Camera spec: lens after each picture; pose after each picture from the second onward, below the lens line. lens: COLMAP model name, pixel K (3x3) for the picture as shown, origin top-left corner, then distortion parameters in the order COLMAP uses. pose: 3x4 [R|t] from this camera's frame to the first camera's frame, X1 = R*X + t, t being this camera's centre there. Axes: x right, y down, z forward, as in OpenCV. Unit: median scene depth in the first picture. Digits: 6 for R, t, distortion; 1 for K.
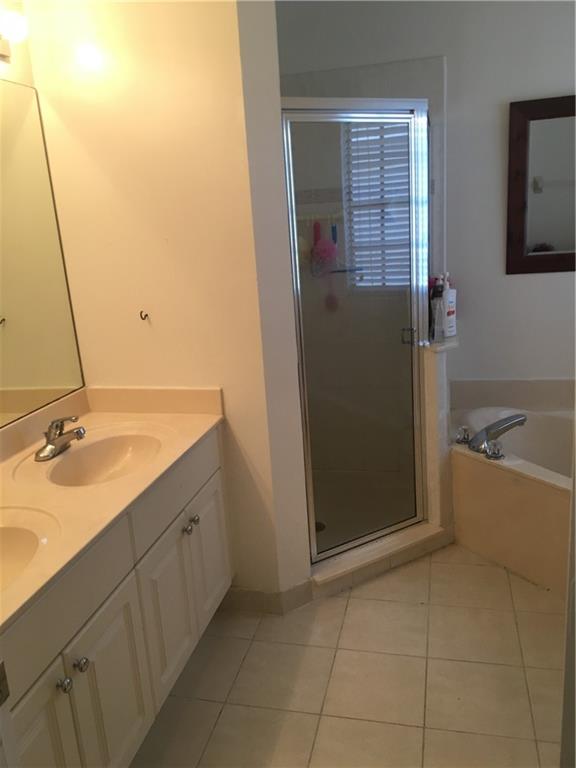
lens RADIAL K [[641.6, 0, 288.0], [0, 641.6, 384.0], [0, 0, 1]] dist [0.079592, -0.120959]
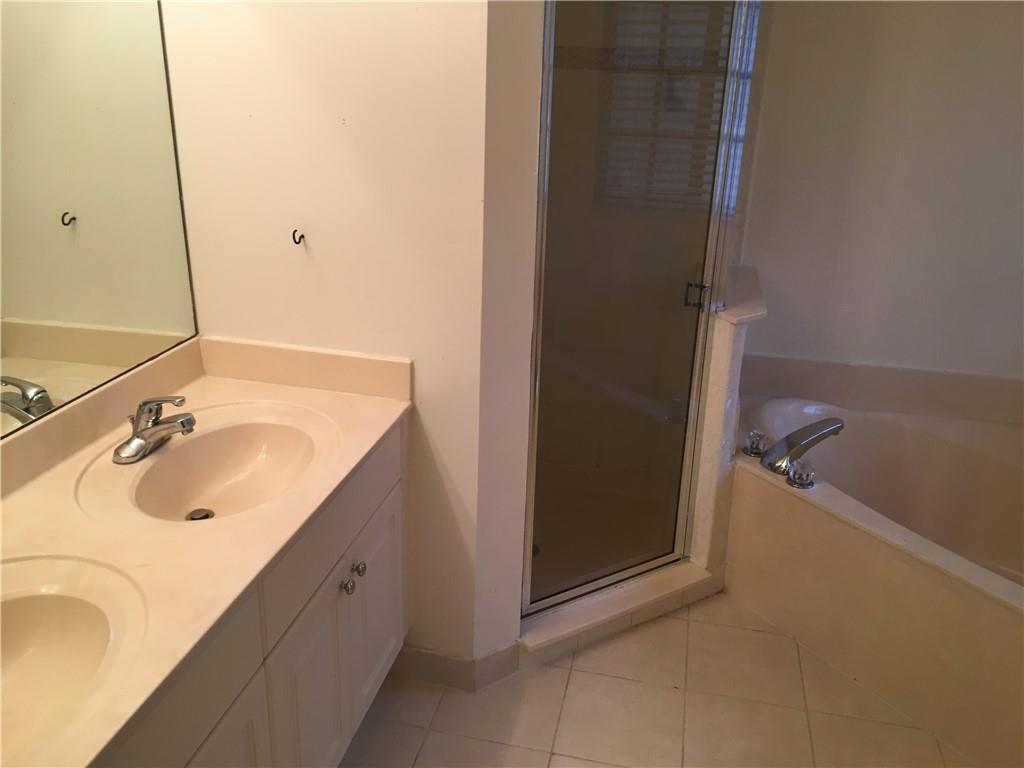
lens RADIAL K [[855.5, 0, 512.0], [0, 855.5, 384.0], [0, 0, 1]] dist [0.079592, -0.120959]
pose [[0.995130, 0.084235, 0.051196, -0.044117], [-0.089457, 0.989885, 0.110116, -0.072091], [-0.041403, -0.114160, 0.992599, 0.129784]]
